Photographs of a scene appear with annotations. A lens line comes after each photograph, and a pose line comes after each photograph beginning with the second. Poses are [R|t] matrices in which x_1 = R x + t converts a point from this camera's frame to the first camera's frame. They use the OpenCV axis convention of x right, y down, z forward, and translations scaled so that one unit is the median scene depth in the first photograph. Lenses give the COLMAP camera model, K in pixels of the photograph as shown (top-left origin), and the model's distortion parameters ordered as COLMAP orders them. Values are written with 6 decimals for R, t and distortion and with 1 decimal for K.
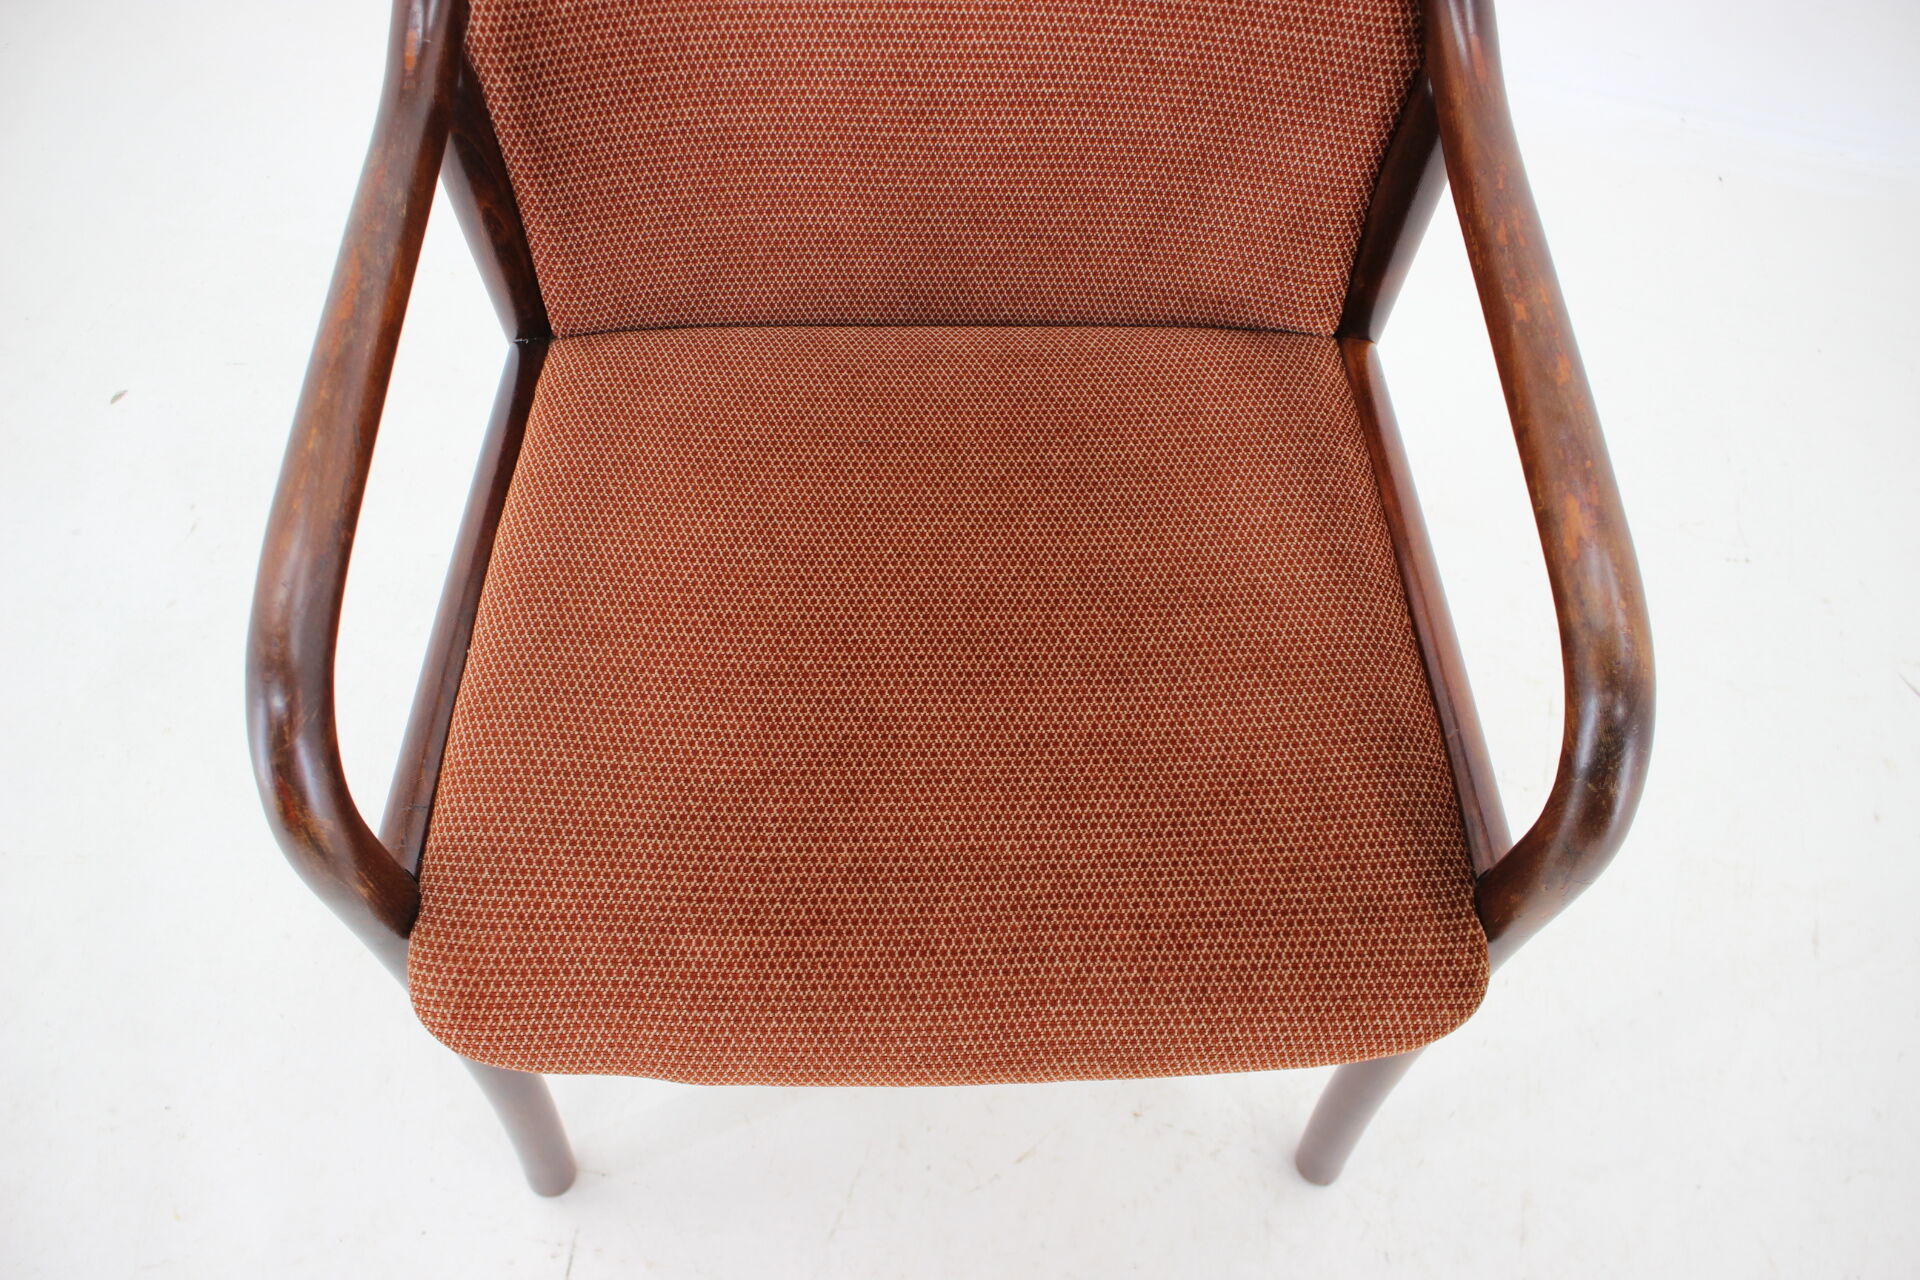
lens RADIAL K [[1609.9, 0, 952.0], [0, 1609.9, 667.0], [0, 0, 1]] dist [-0.151942, 0.116950]
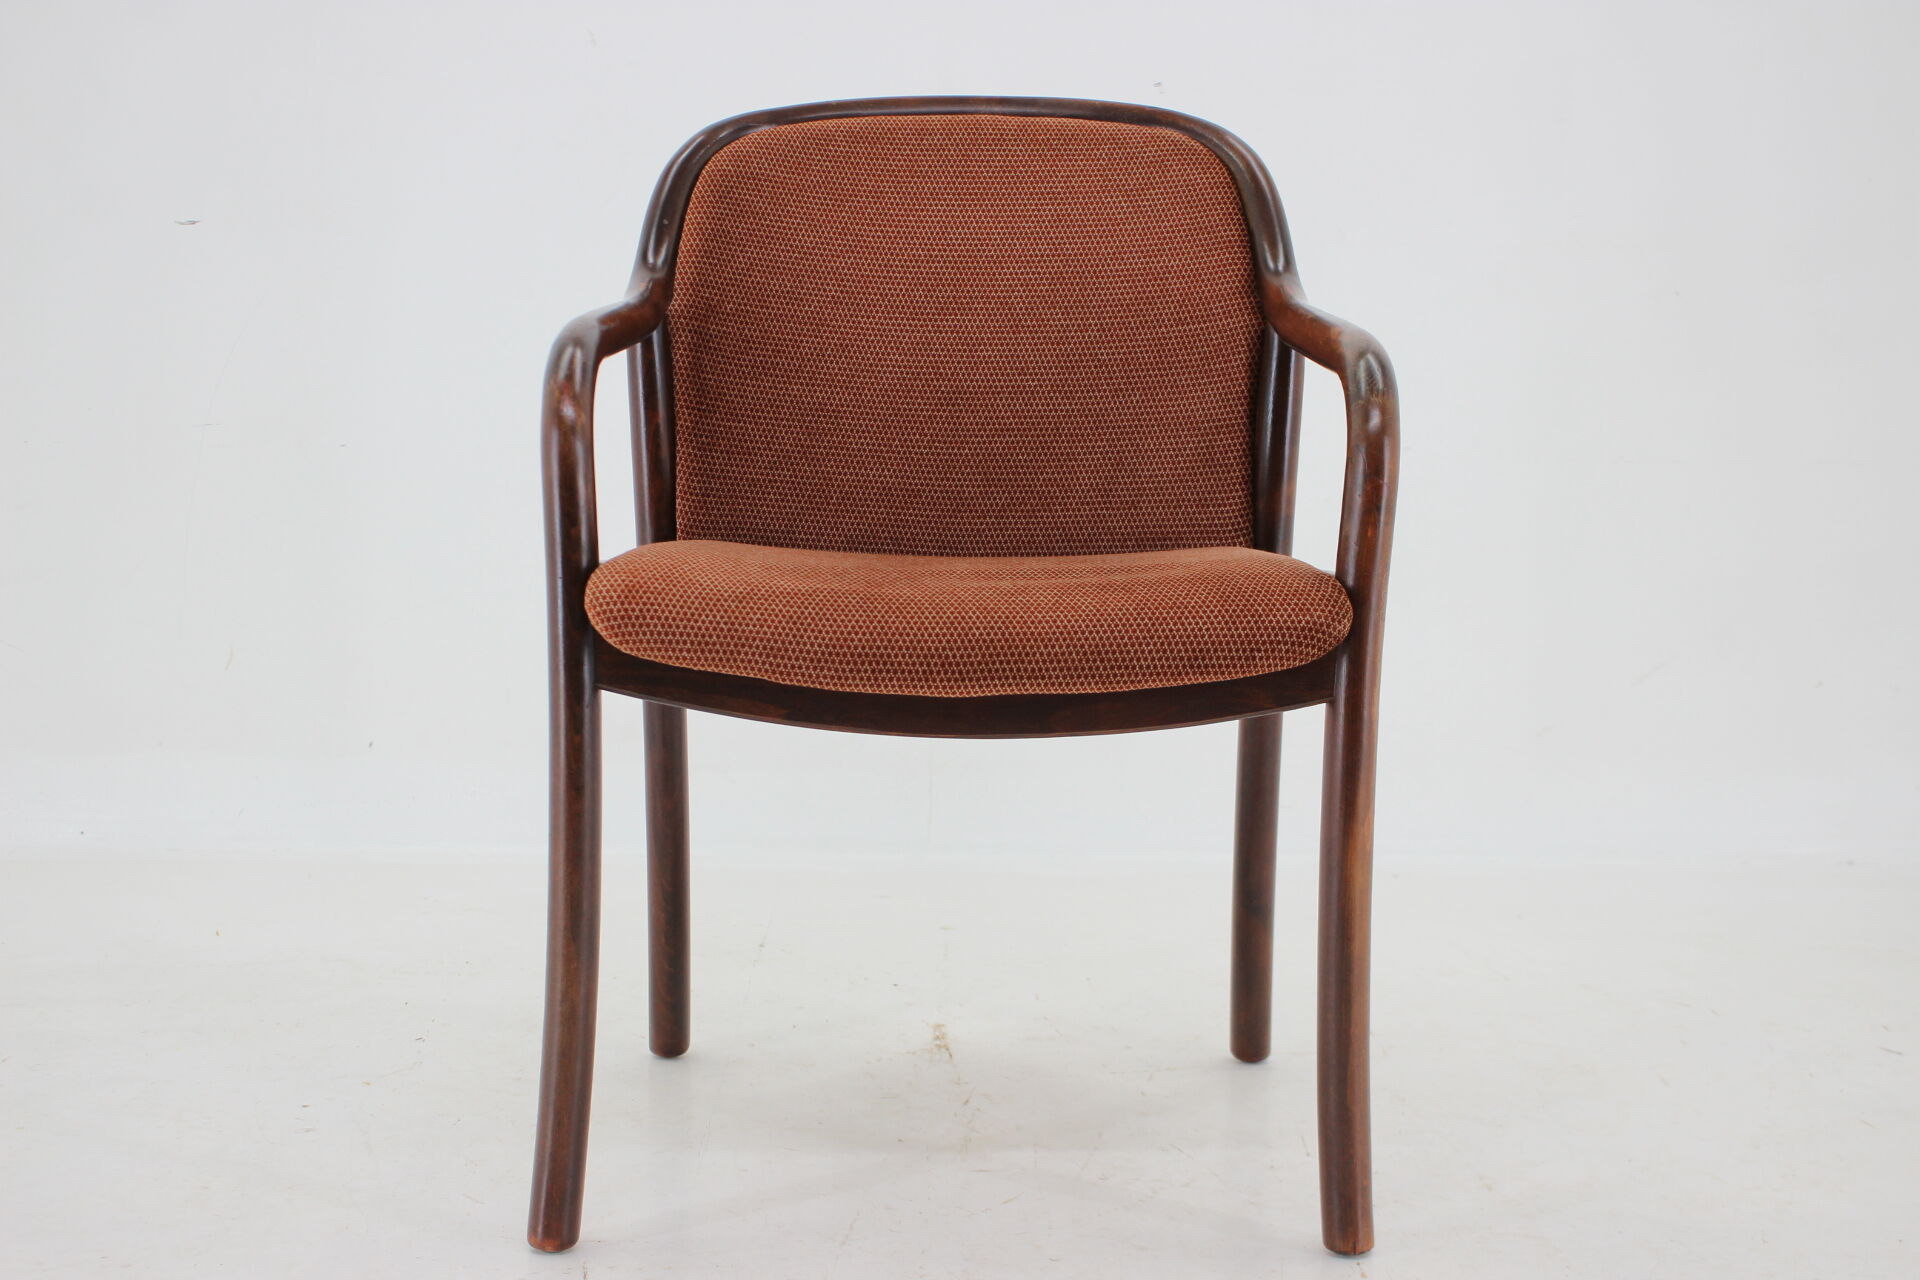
lens RADIAL K [[2585.3, 0, 961.8], [0, 2585.3, 625.9], [0, 0, 1]] dist [-0.027384, 0.000000]
pose [[0.999981, -0.001257, -0.006093, 0.007163], [-0.004061, 0.609988, -0.792400, 1.804368], [0.004713, 0.792410, 0.609971, -0.347240]]
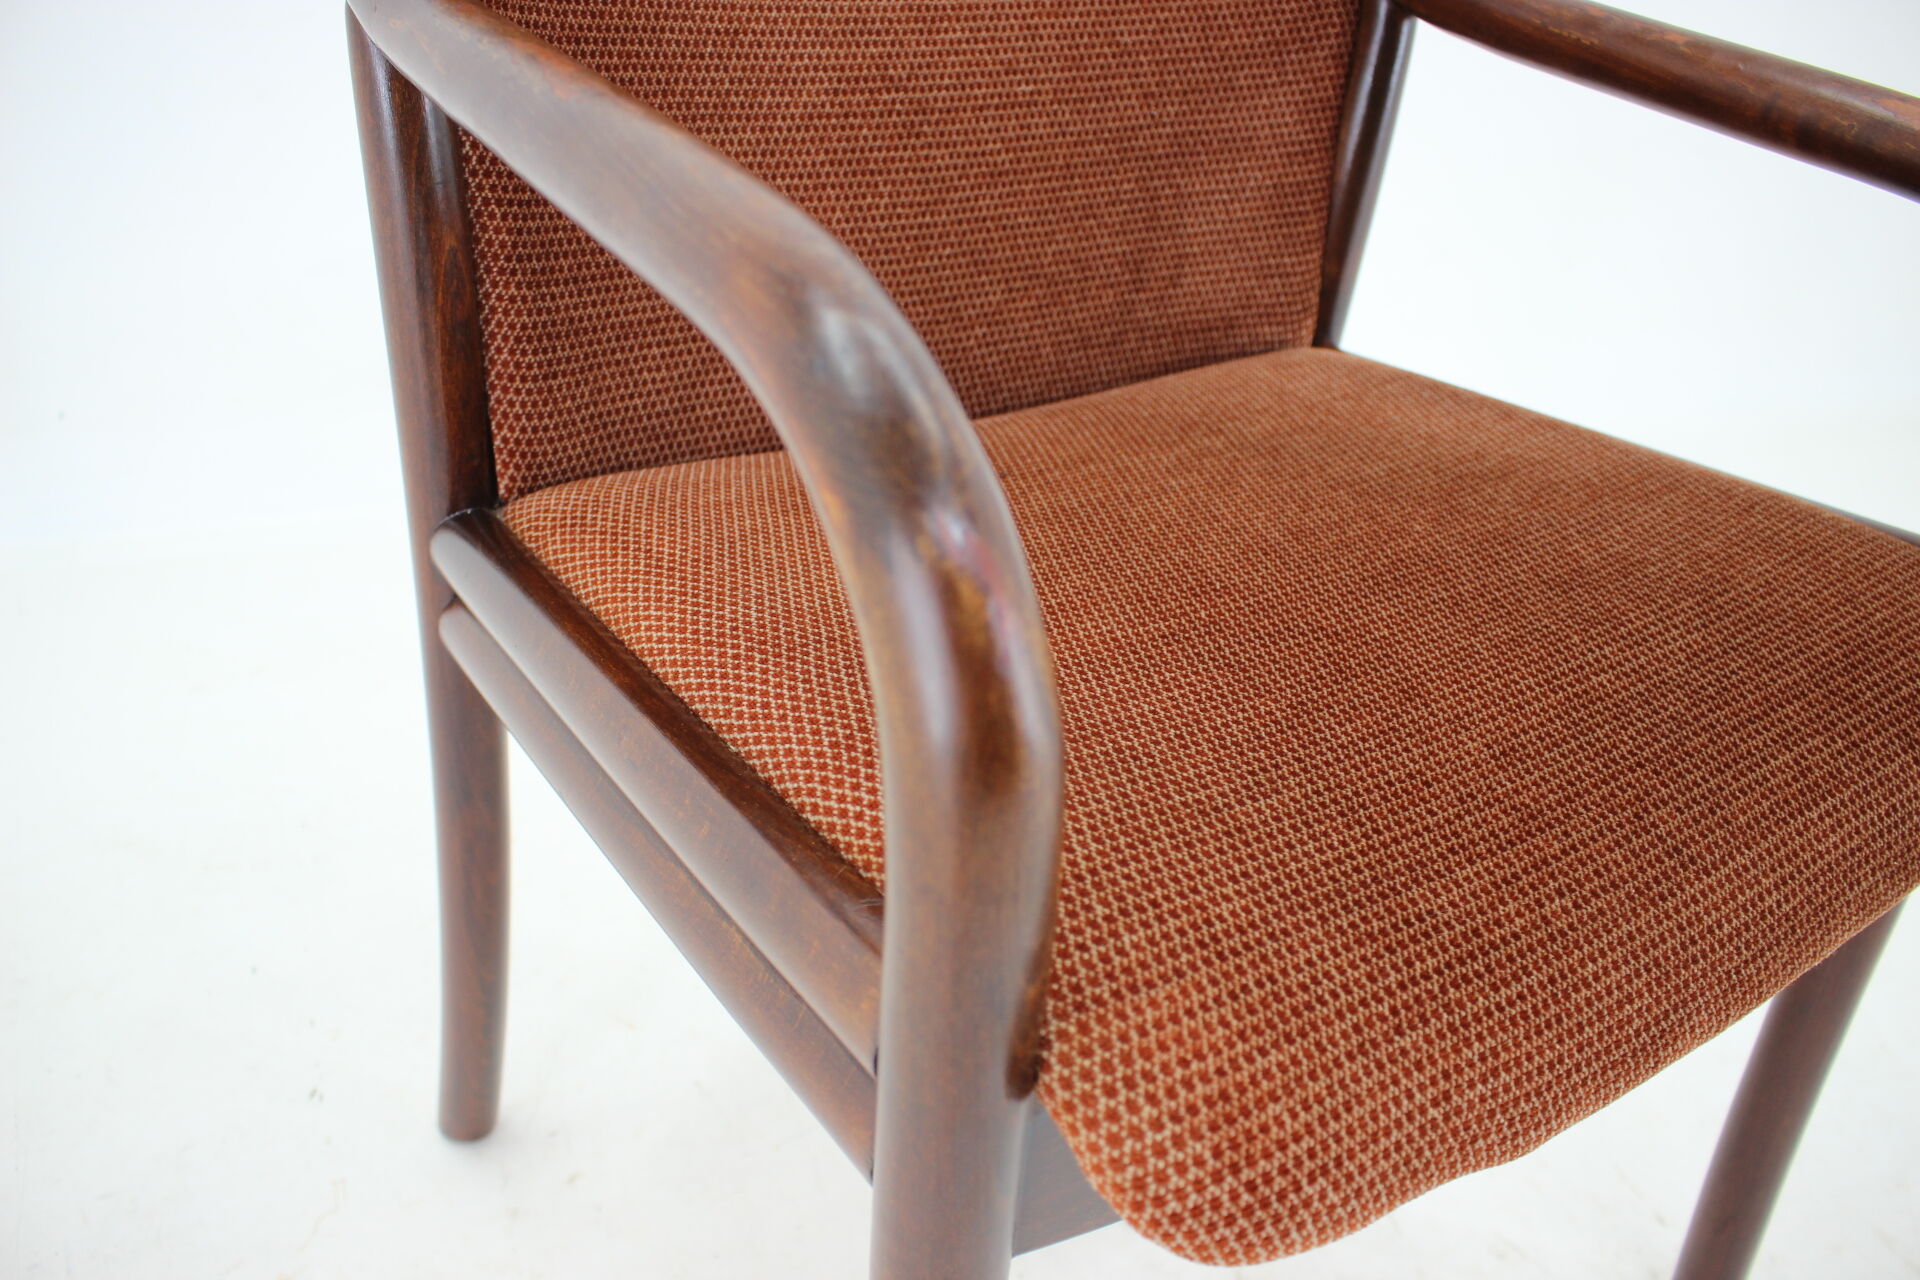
lens RADIAL K [[1609.9, 0, 962.7], [0, 1609.9, 647.5], [0, 0, 1]] dist [-0.151942, 0.116950]
pose [[0.828190, -0.235038, 0.508782, -0.514212], [0.448215, 0.822767, -0.349512, 0.198290], [-0.336460, 0.517505, 0.786754, 0.483296]]
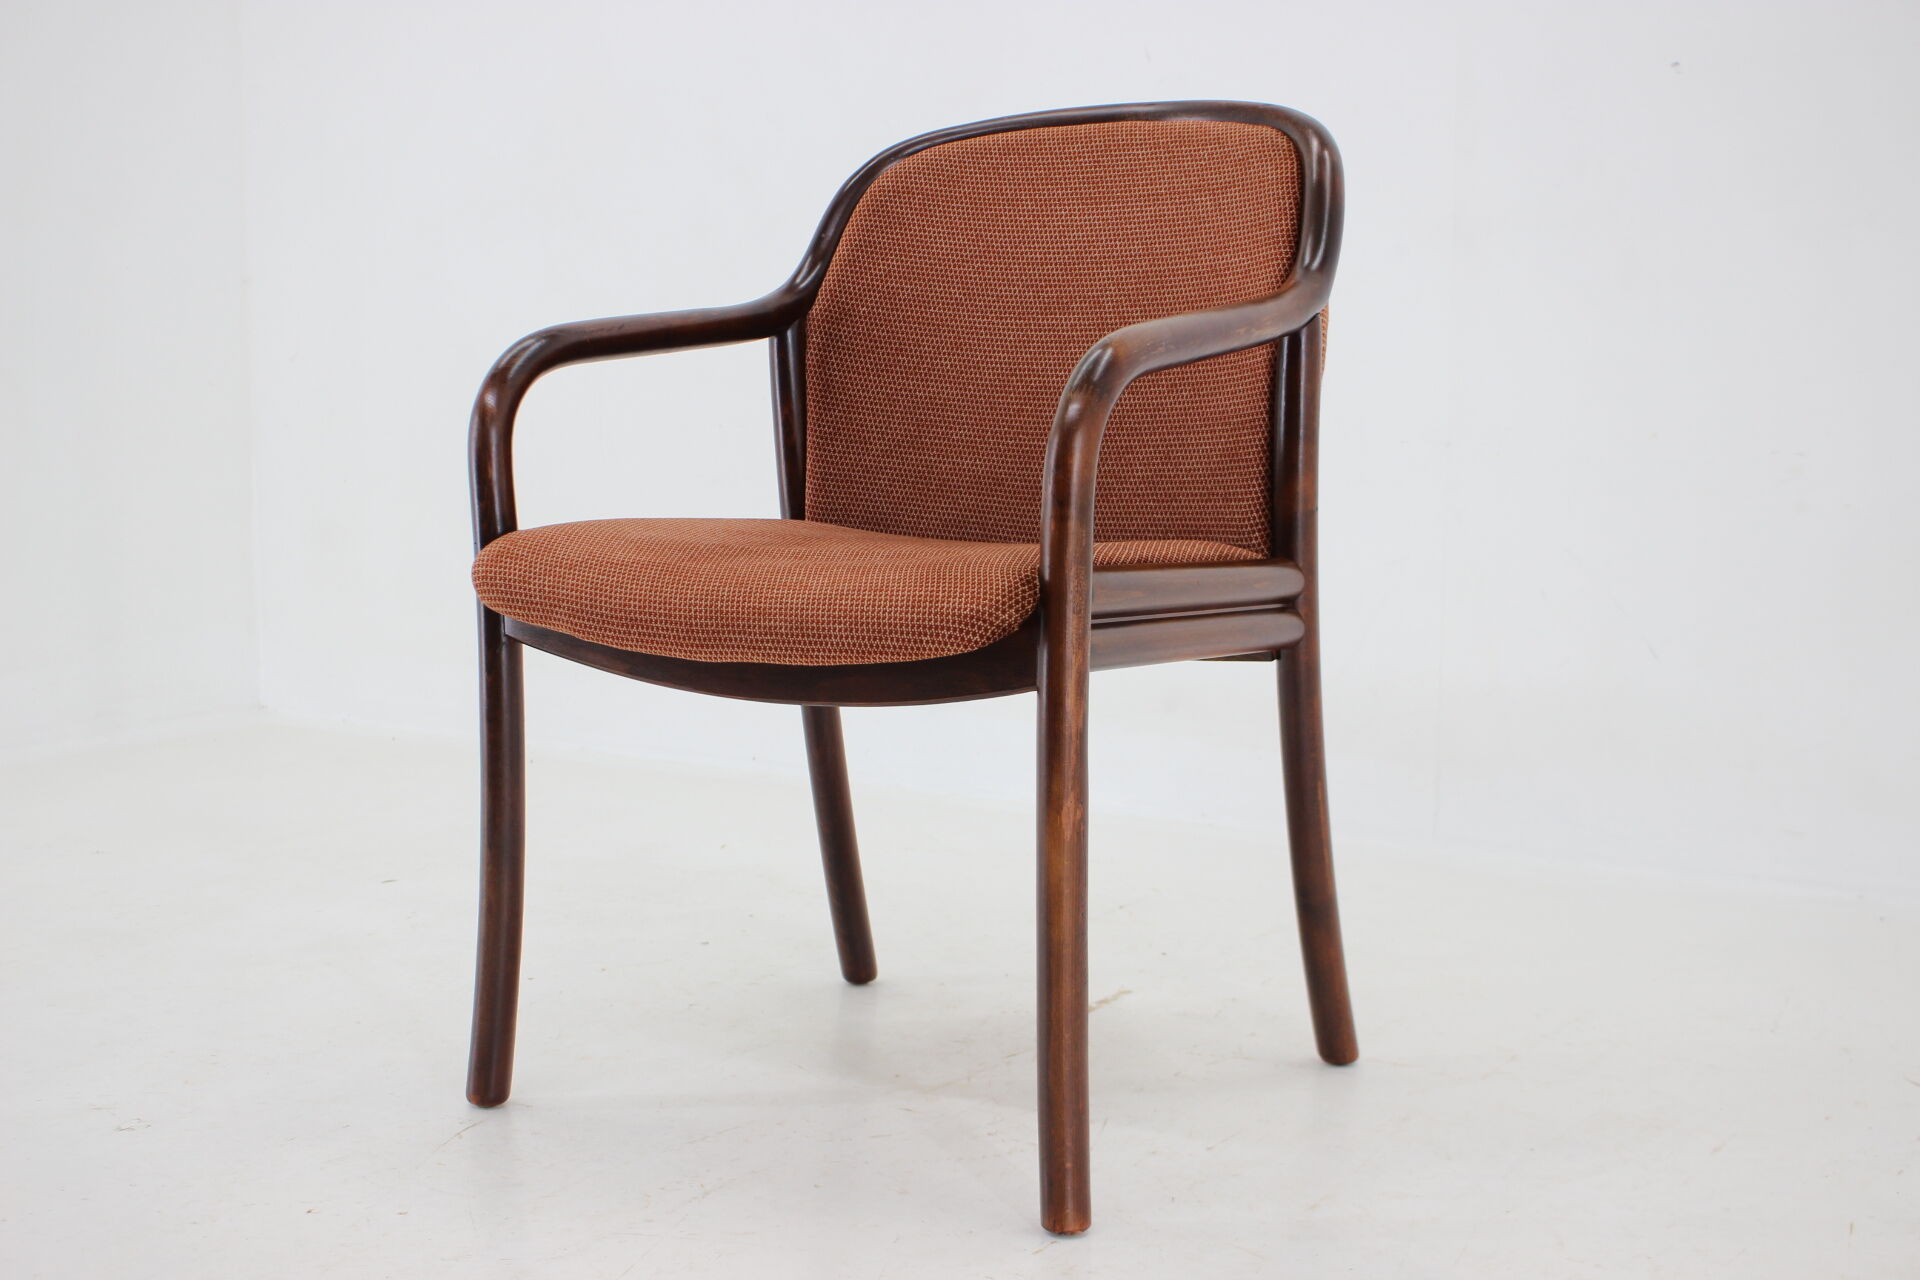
lens RADIAL K [[2540.1, 0, 946.8], [0, 2540.1, 655.5], [0, 0, 1]] dist [-0.083112, 0.000000]
pose [[0.830963, 0.057389, -0.553360, 1.393871], [-0.468297, 0.609121, -0.640055, 1.556557], [0.300331, 0.790998, 0.533032, -0.195283]]
